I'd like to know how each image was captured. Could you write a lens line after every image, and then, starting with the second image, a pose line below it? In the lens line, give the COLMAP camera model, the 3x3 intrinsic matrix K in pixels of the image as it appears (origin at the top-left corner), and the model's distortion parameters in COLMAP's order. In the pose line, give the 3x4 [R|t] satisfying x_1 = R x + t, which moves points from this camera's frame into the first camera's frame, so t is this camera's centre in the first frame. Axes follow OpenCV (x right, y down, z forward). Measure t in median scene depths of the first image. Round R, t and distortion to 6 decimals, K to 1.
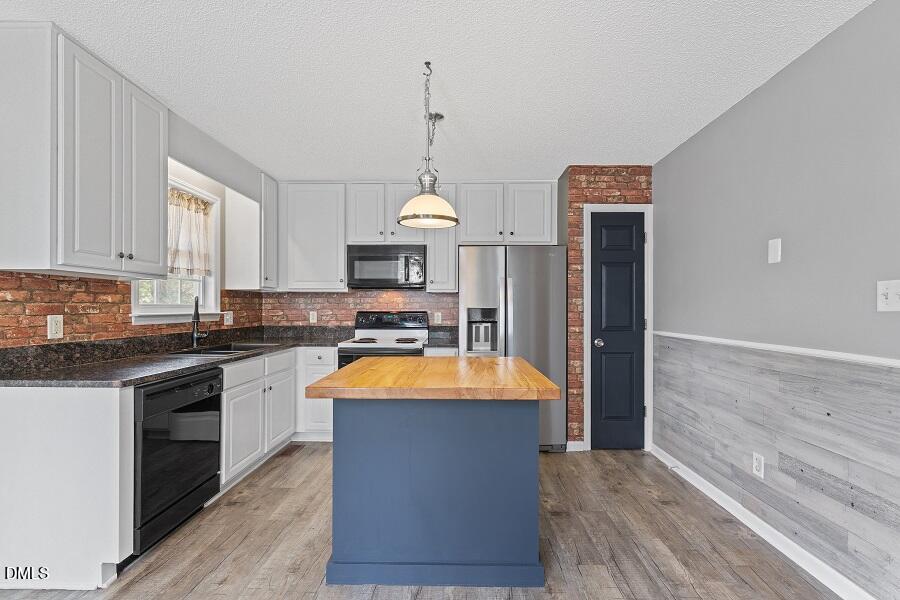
lens RADIAL K [[390.5, 0, 453.6], [0, 390.5, 306.8], [0, 0, 1]] dist [0.001103, 0.000048]
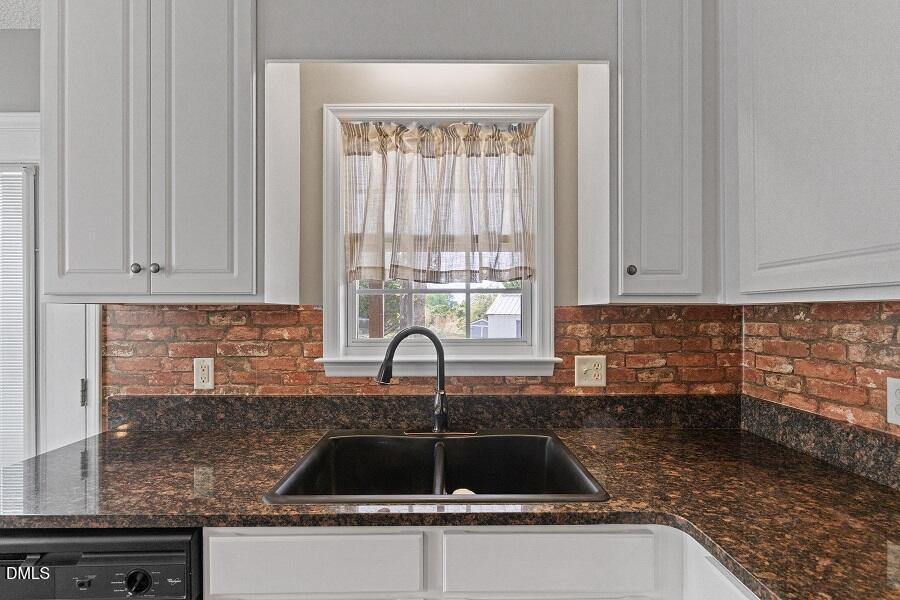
lens RADIAL K [[390.5, 0, 456.7], [0, 390.5, 315.0], [0, 0, 1]] dist [0.001103, 0.000048]
pose [[0.028485, 0.004926, -0.999582, -0.219664], [0.004326, 0.999978, 0.005052, -0.054448], [0.999585, -0.004468, 0.028463, 1.266377]]
